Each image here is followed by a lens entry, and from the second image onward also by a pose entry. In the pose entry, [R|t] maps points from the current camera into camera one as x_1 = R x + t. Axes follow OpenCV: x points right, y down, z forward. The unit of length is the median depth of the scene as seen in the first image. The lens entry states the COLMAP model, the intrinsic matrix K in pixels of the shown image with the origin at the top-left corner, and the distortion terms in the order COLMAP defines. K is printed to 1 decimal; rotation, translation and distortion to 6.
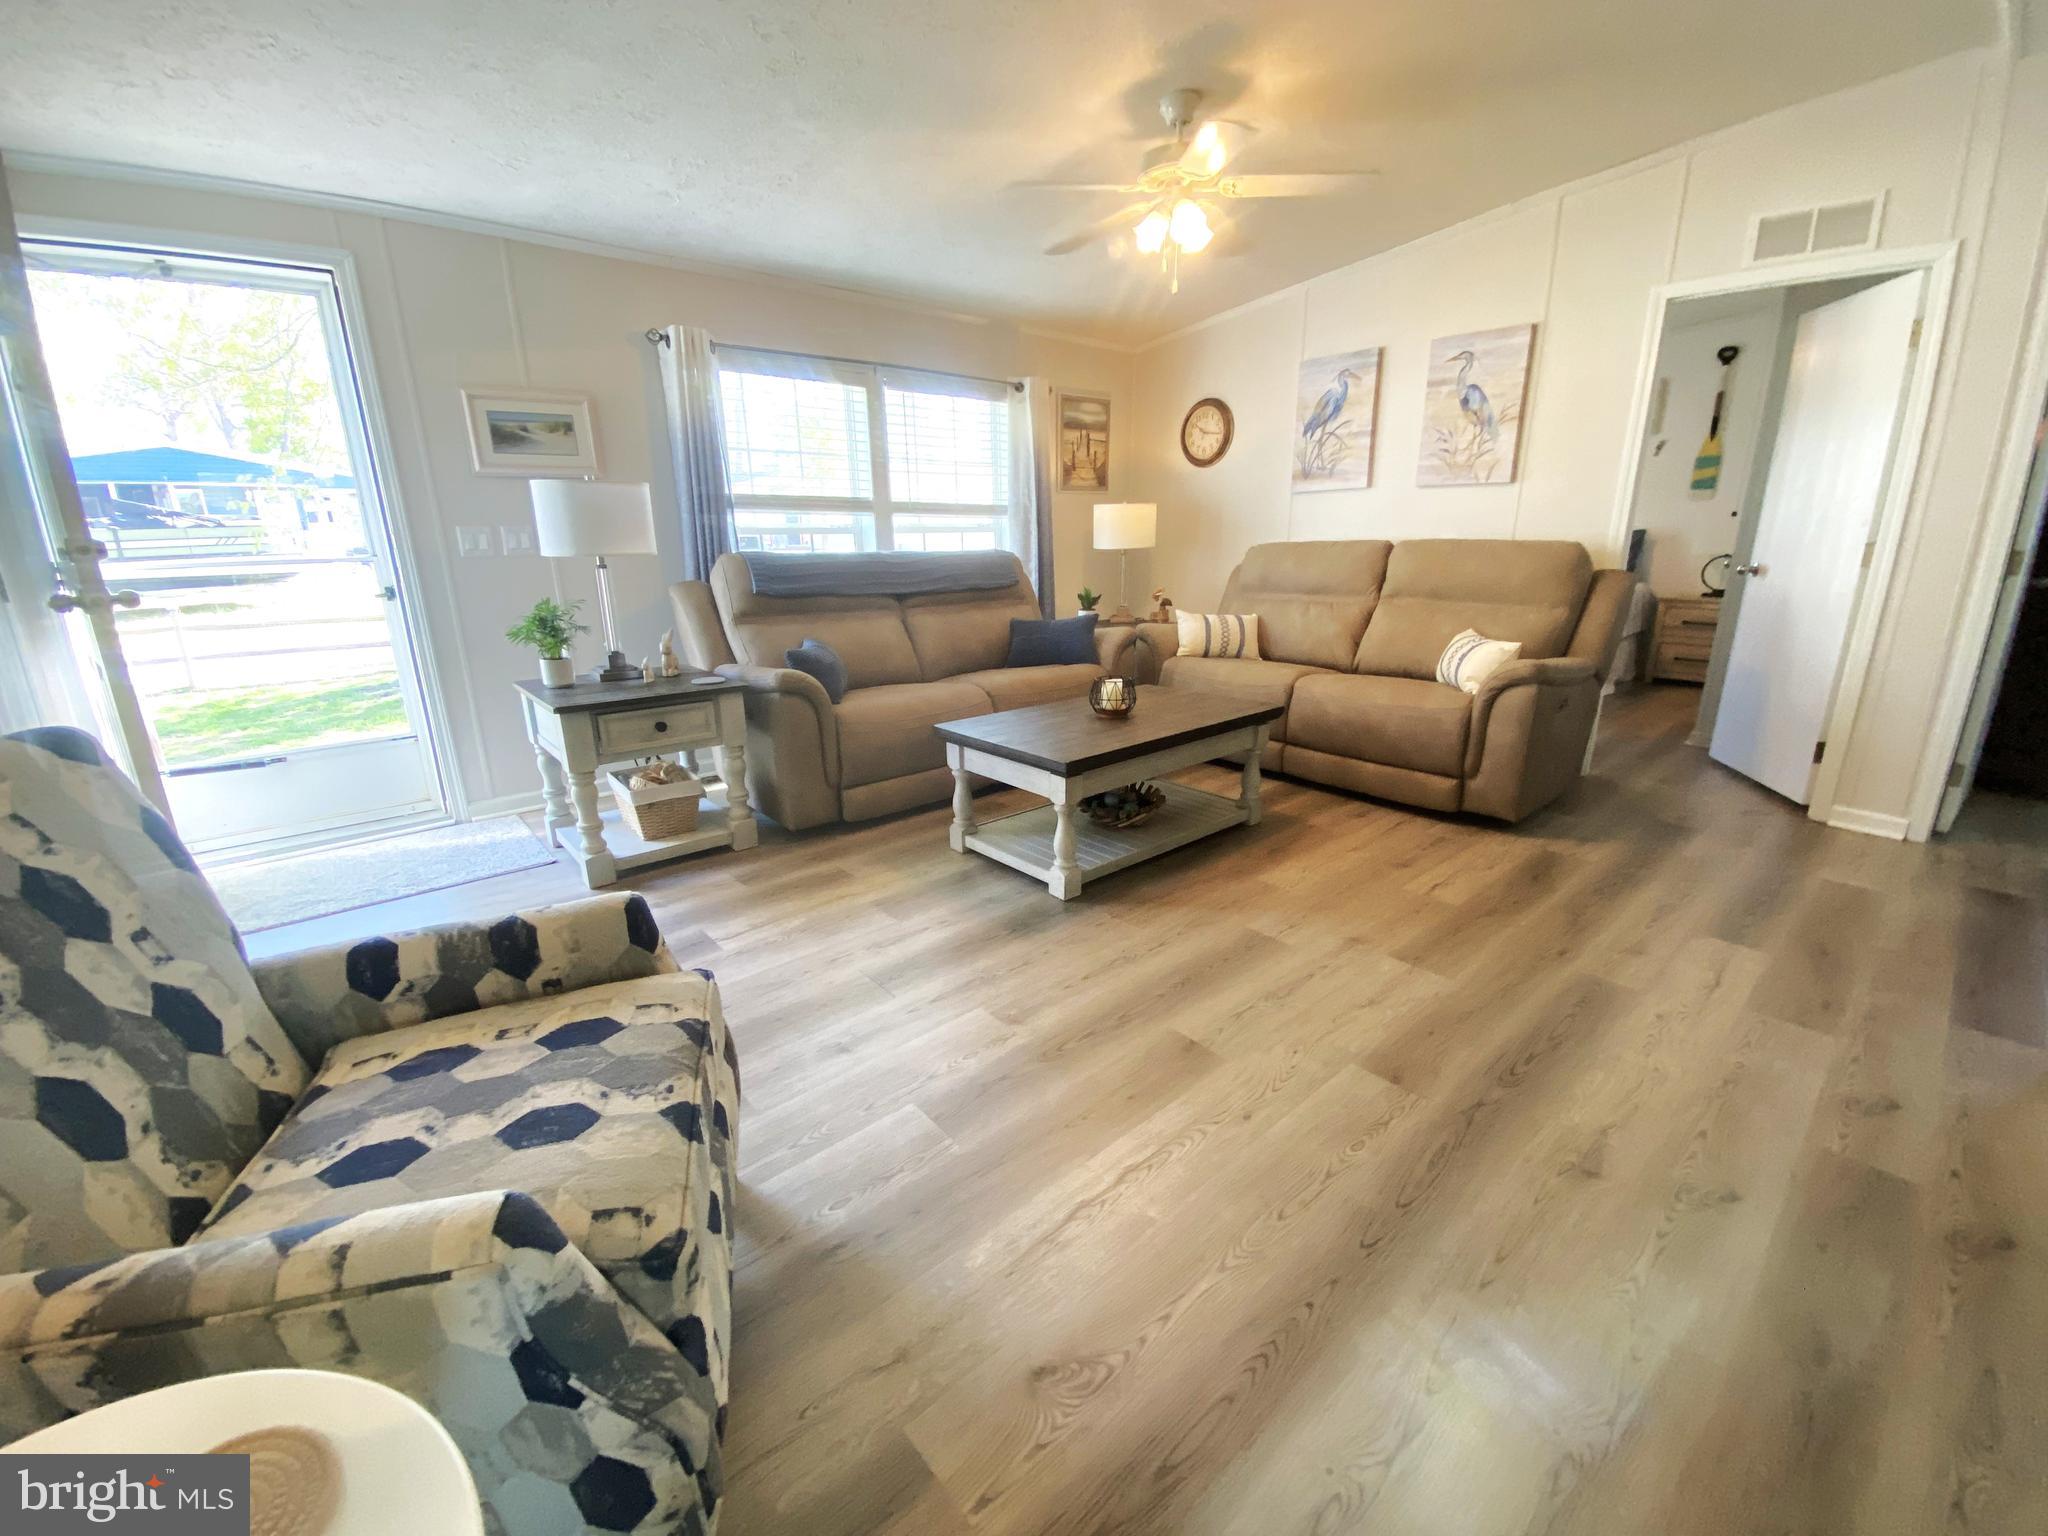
lens RADIAL K [[828.0, 0, 1024.0], [0, 828.0, 768.0], [0, 0, 1]] dist [0.024087, -0.024997]
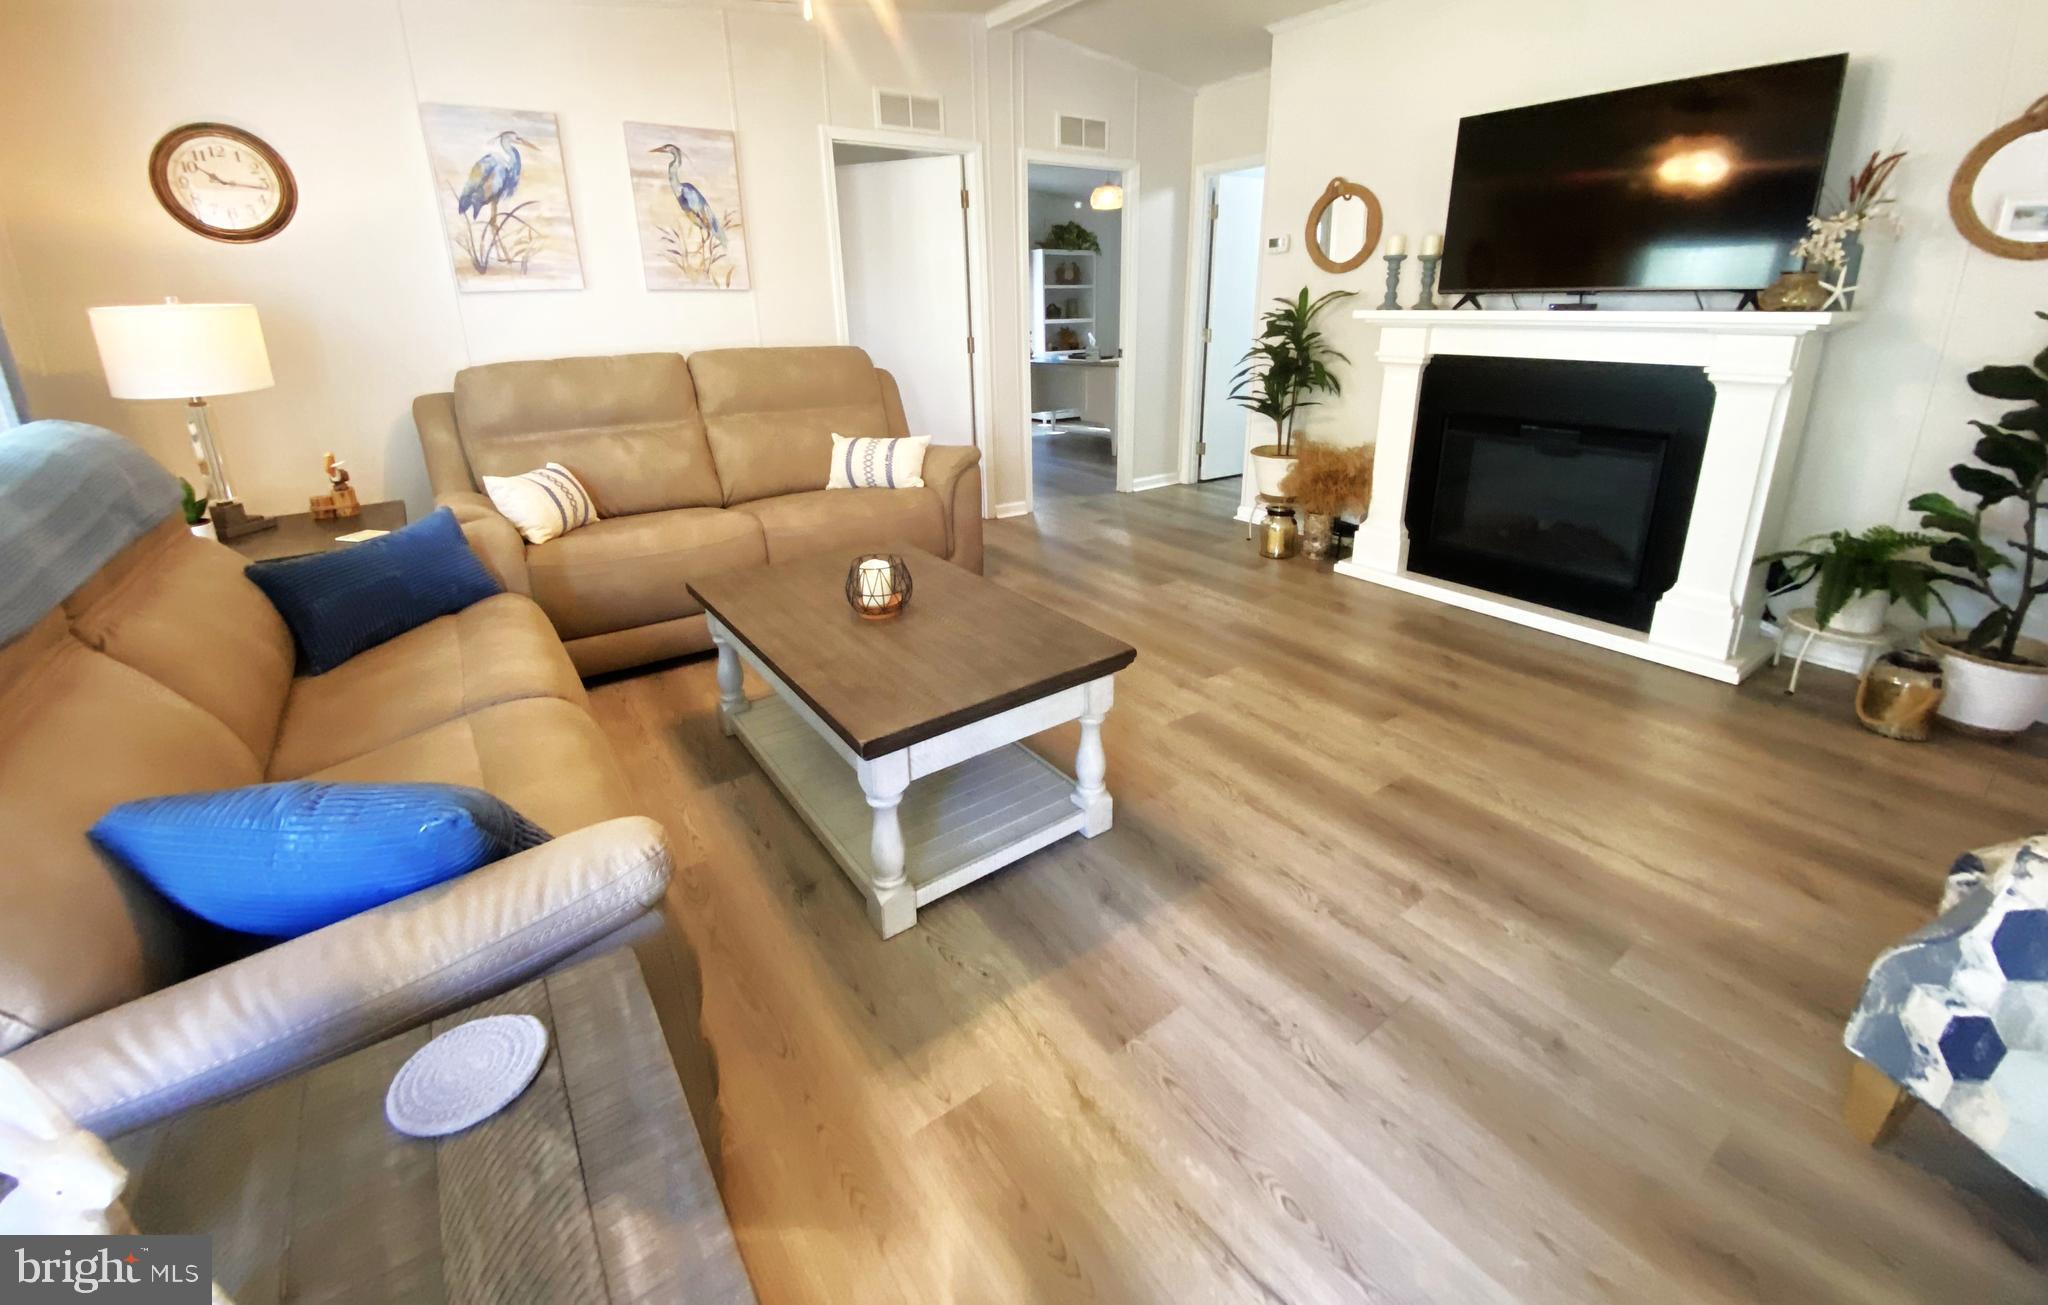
lens RADIAL K [[804.1, 0, 1017.3], [0, 804.1, 567.8], [0, 0, 1]] dist [-0.031000, -0.000239]
pose [[0.100464, -0.295081, 0.950176, -0.398719], [0.289191, 0.922437, 0.255889, -0.186260], [-0.951985, 0.249075, 0.178007, 0.604794]]
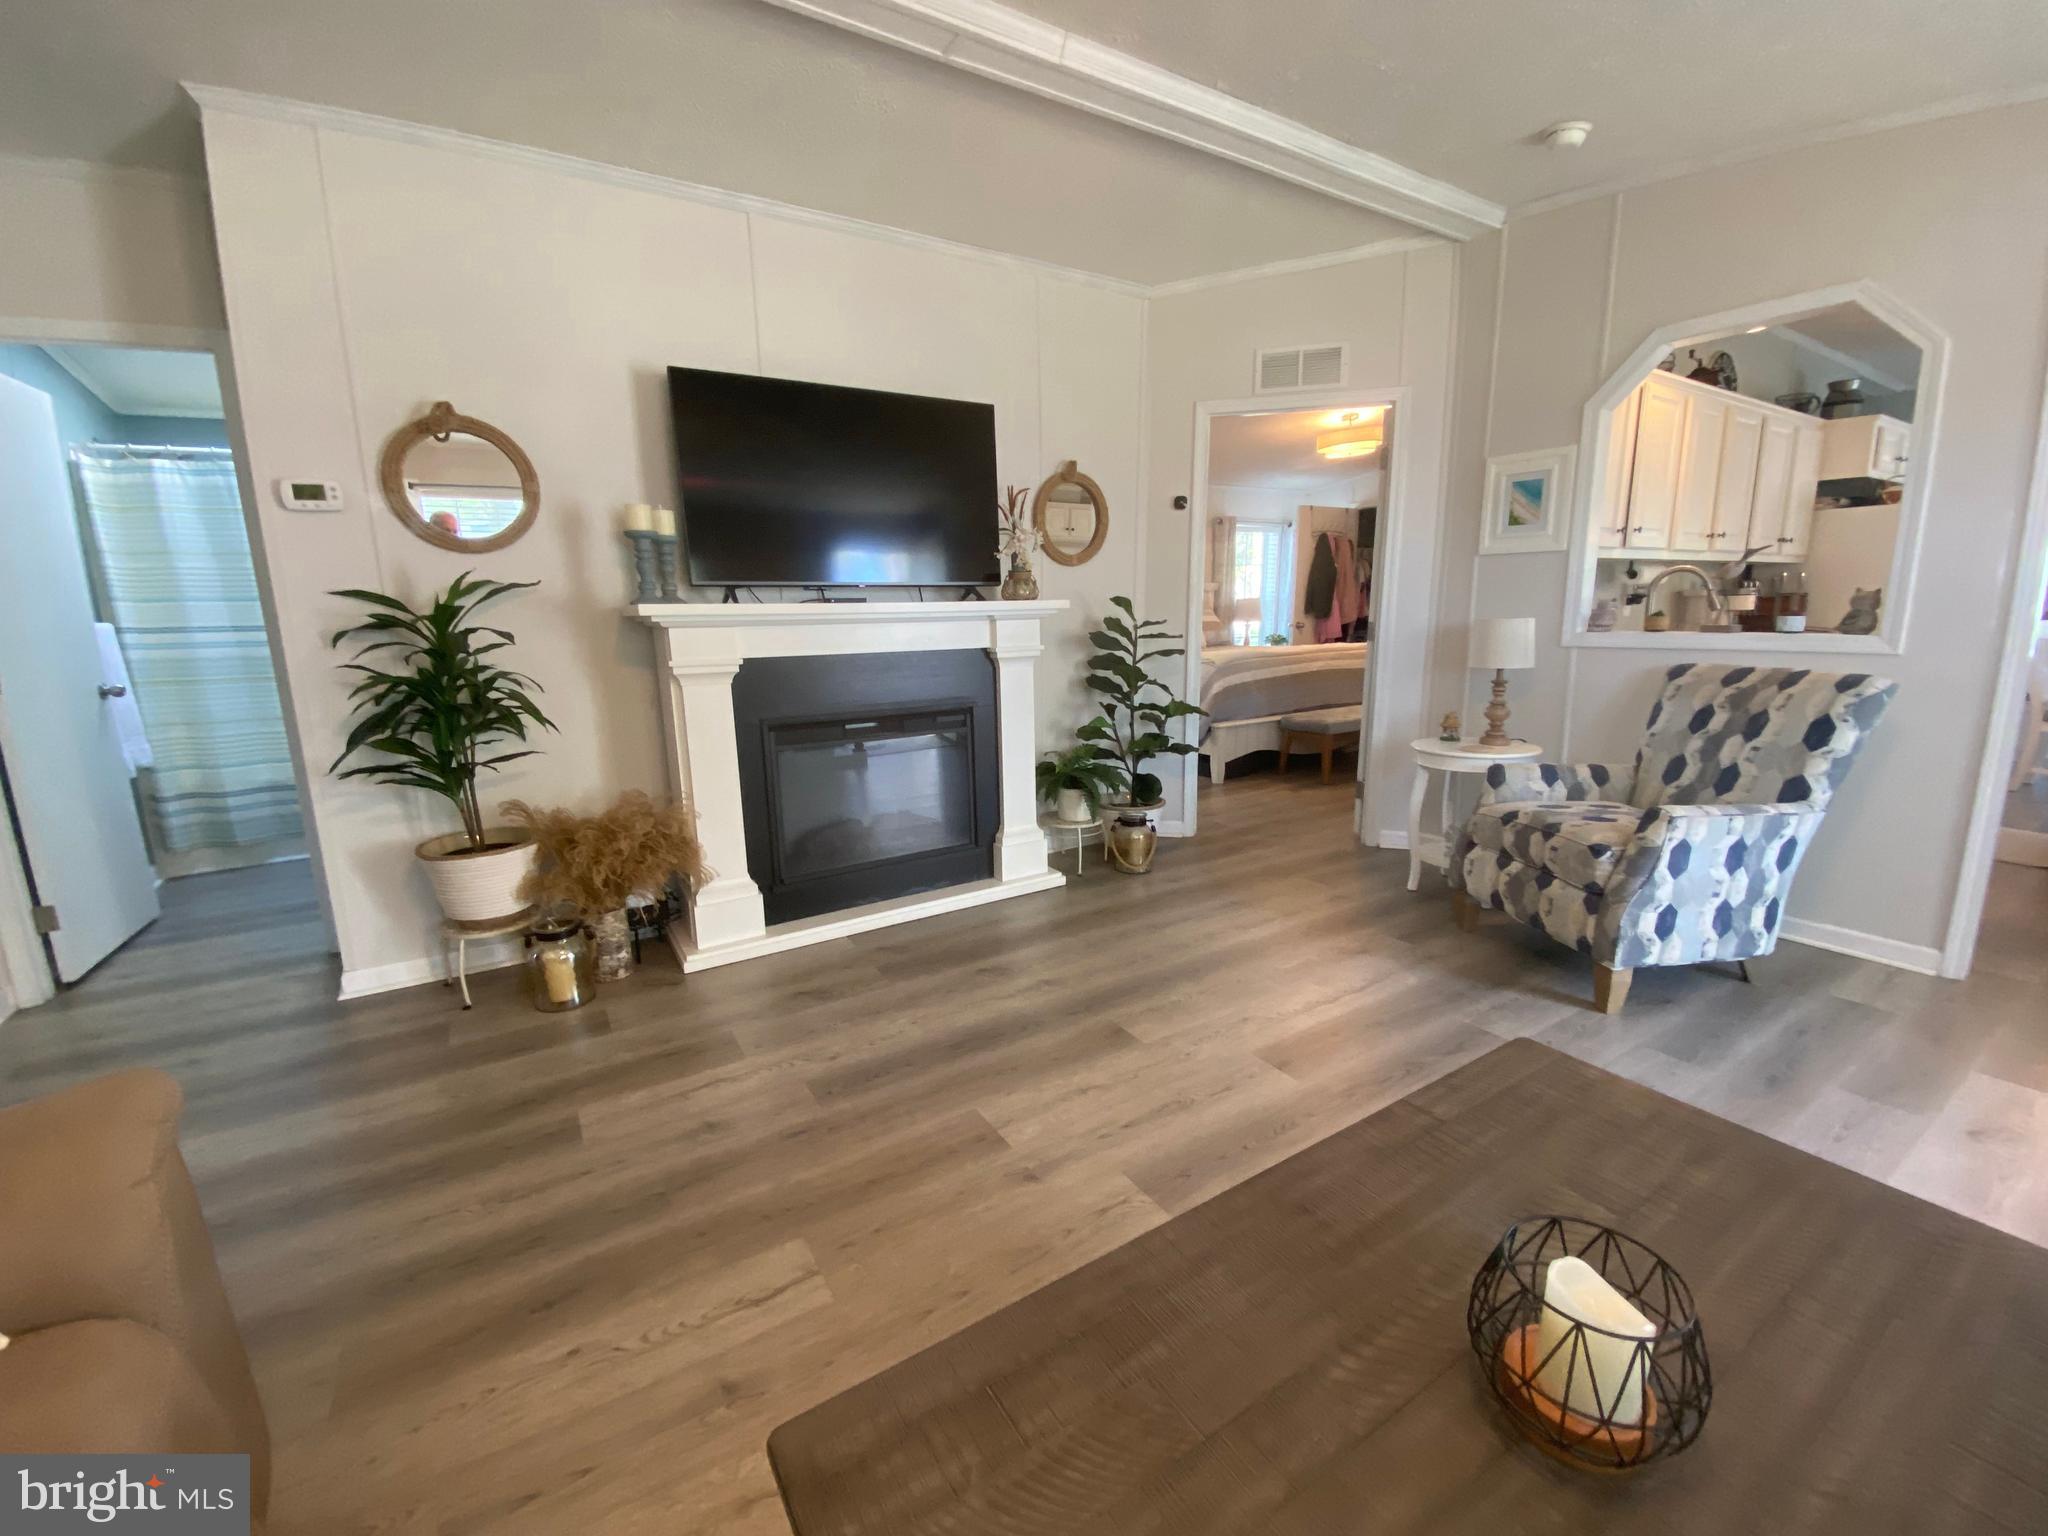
lens RADIAL K [[828.0, 0, 1024.0], [0, 828.0, 768.0], [0, 0, 1]] dist [0.024087, -0.024997]
pose [[-0.985076, 0.004414, 0.172066, 0.170378], [0.082355, 0.889901, 0.448657, -0.267250], [-0.151142, 0.456132, -0.876984, 0.908073]]
